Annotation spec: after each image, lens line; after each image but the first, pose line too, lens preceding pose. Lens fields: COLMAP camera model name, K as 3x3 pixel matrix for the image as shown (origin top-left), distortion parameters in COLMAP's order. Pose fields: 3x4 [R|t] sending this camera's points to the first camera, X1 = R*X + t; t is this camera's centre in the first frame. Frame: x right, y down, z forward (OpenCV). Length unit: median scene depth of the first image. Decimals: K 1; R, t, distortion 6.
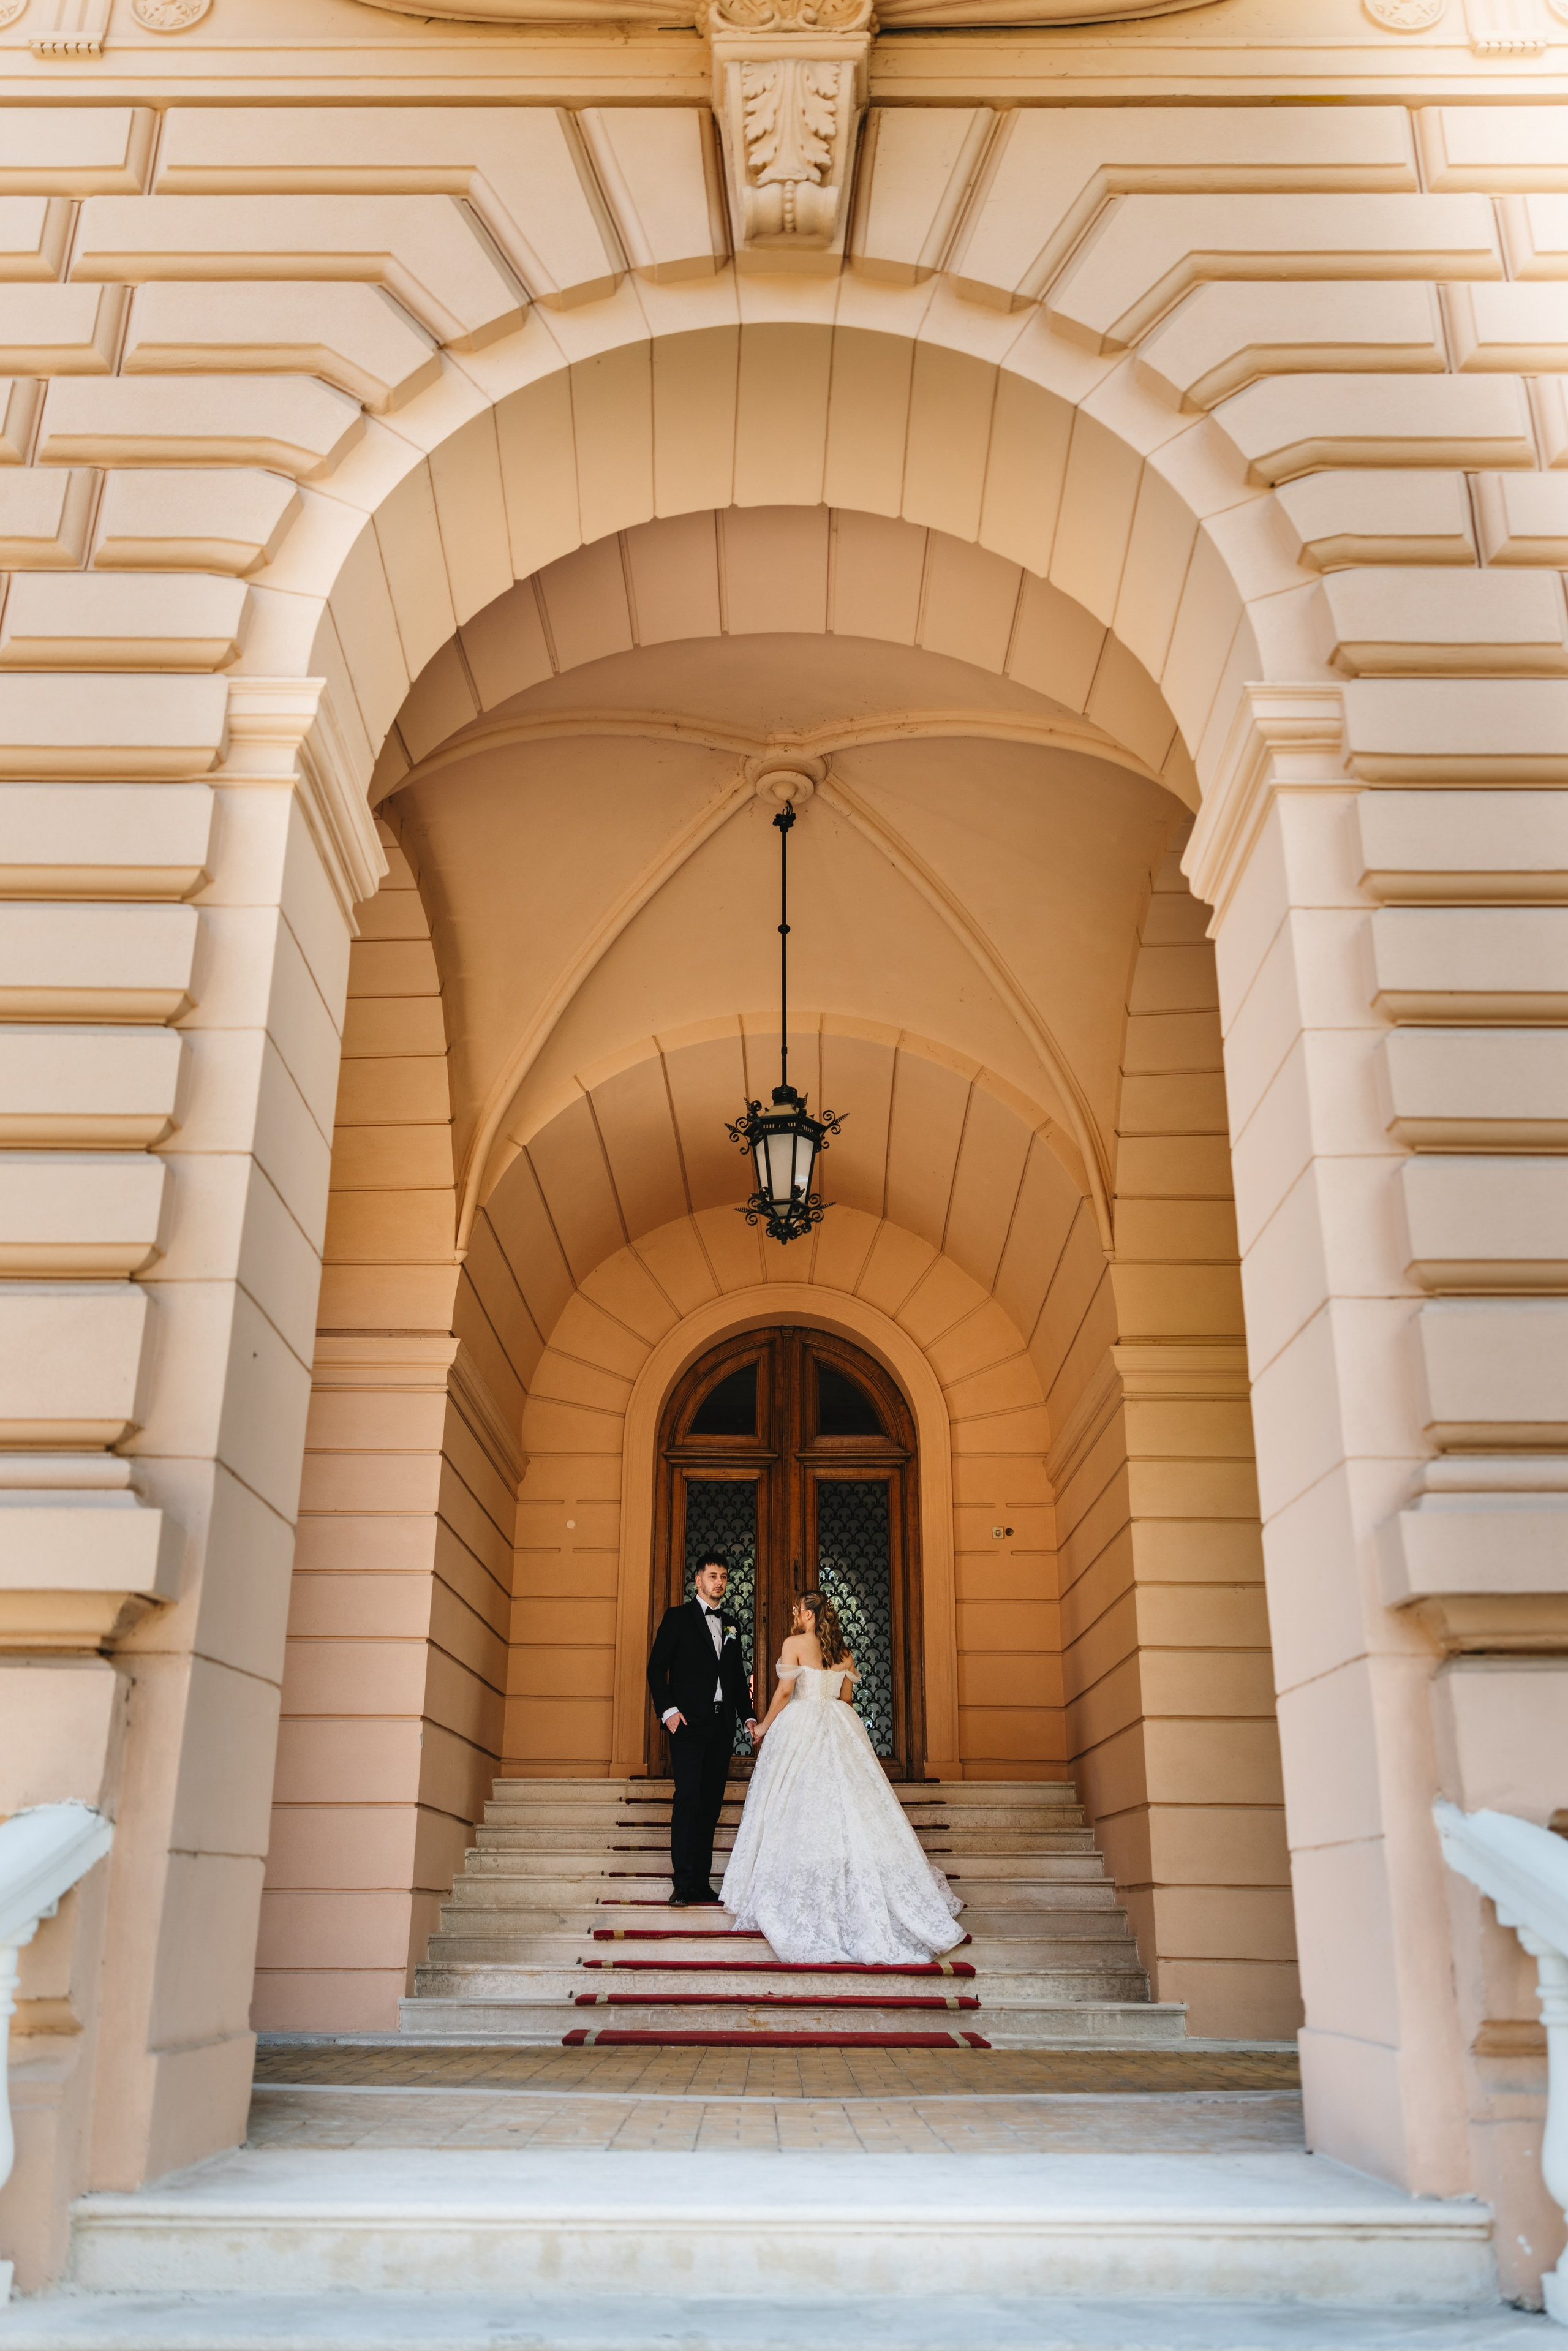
lens RADIAL K [[1914.4, 0, 775.4], [0, 1914.4, 1167.3], [0, 0, 1]] dist [0.006277, -0.012637]
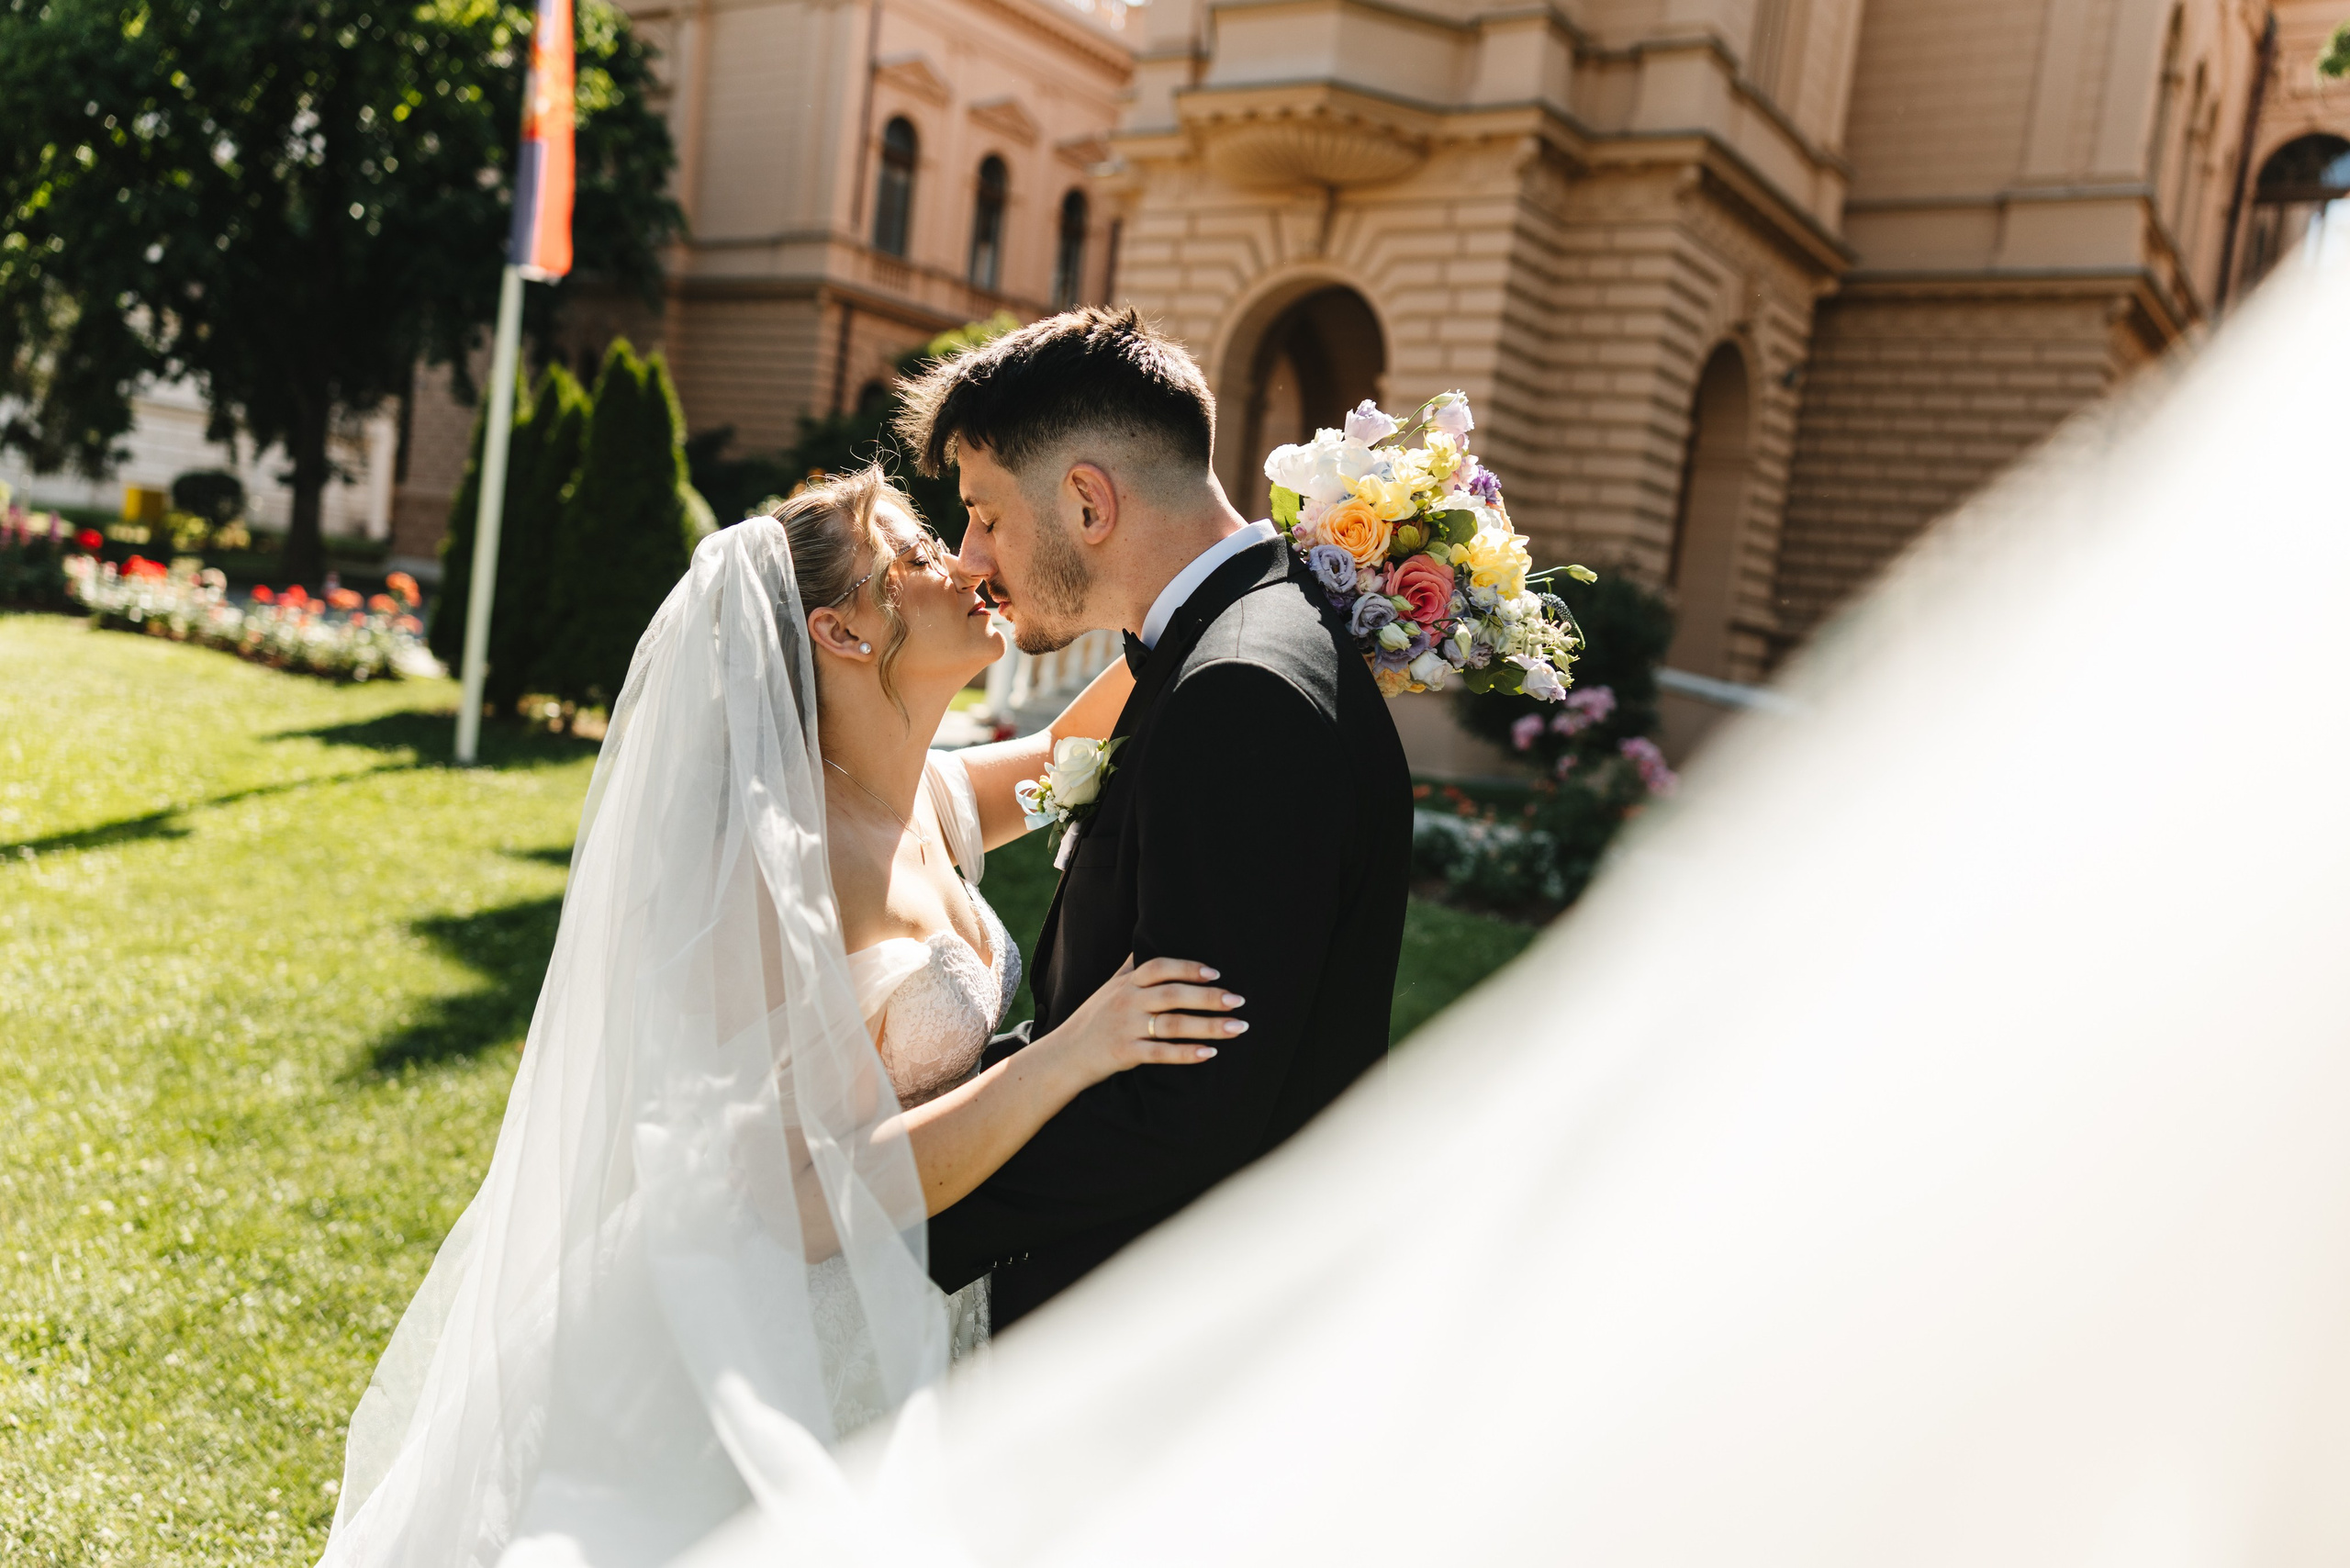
lens RADIAL K [[1831.7, 0, 1178.9], [0, 1831.7, 788.6], [0, 0, 1]] dist [0.004110, 0.001022]
pose [[0.815113, 0.142221, -0.561573, 2.564141], [0.102452, 0.918724, 0.381379, -1.111074], [0.570171, -0.368401, 0.734293, -3.027946]]
